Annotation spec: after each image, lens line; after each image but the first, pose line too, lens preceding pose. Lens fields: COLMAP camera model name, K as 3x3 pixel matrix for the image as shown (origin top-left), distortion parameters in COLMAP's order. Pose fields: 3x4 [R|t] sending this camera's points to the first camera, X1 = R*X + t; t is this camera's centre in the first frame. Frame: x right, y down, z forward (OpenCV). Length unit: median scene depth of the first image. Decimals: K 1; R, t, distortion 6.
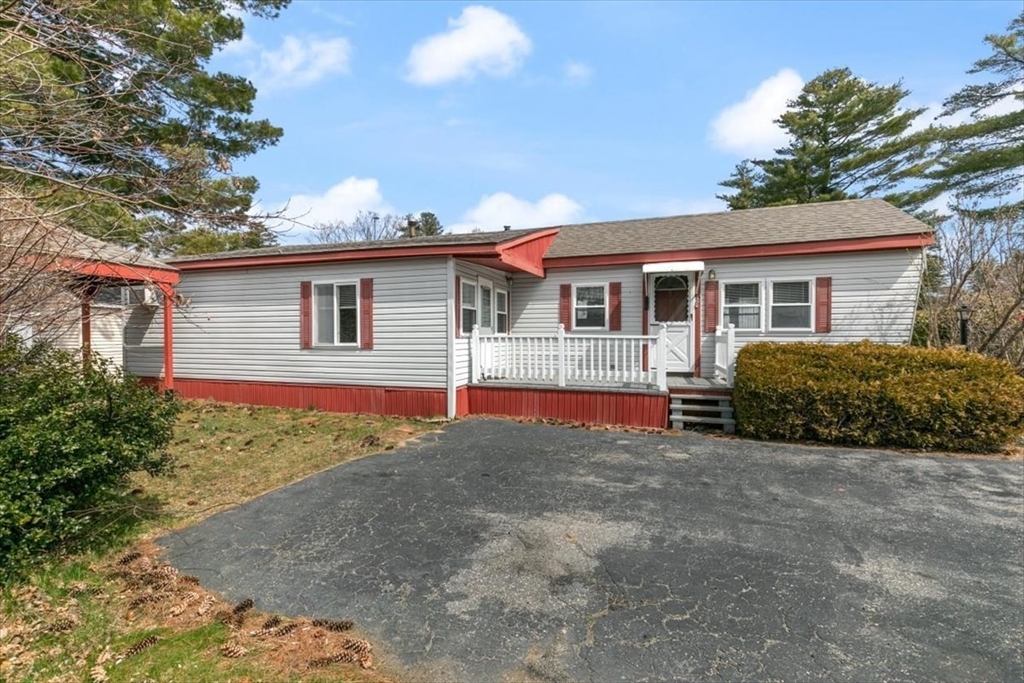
lens RADIAL K [[456.5, 0, 498.9], [0, 456.5, 336.4], [0, 0, 1]] dist [0.011660, -0.002538]
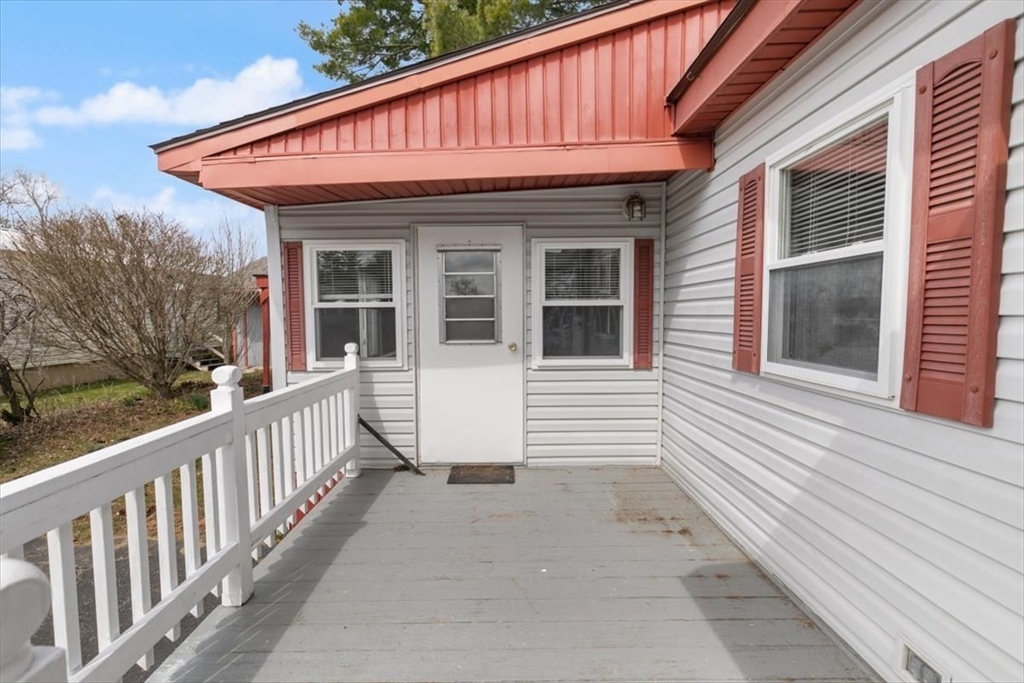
lens RADIAL K [[446.4, 0, 504.2], [0, 446.4, 339.5], [0, 0, 1]] dist [-0.002232, -0.000246]
pose [[0.321841, 0.051976, -0.945366, 0.381028], [0.004335, 0.998401, 0.056368, -0.050358], [0.946784, -0.022240, 0.321101, 0.956064]]
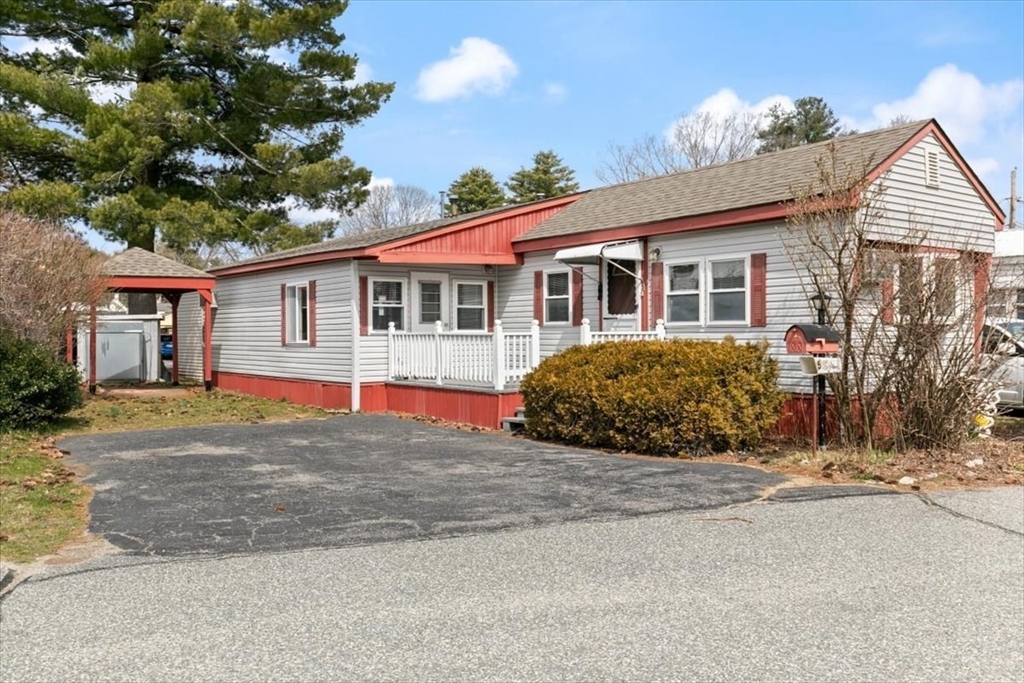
lens RADIAL K [[869.6, 0, 488.7], [0, 869.6, 336.1], [0, 0, 1]] dist [0.011356, -0.008562]
pose [[0.825321, -0.002438, -0.564659, 1.146251], [0.004641, 0.999986, 0.002465, 0.001026], [0.564645, -0.004655, 0.825321, -0.432759]]
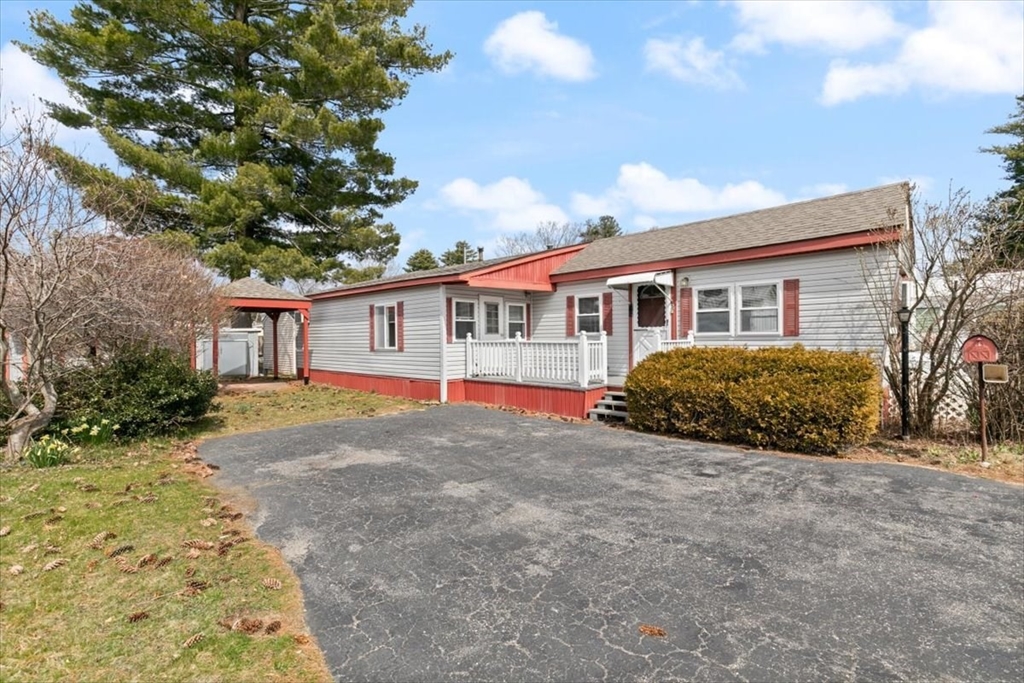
lens RADIAL K [[456.5, 0, 497.2], [0, 456.5, 336.8], [0, 0, 1]] dist [0.011660, -0.002538]
pose [[0.906905, -0.009807, -0.421221, 0.548712], [0.008032, 0.999950, -0.005989, -0.006382], [0.421259, 0.002048, 0.906938, -0.149095]]
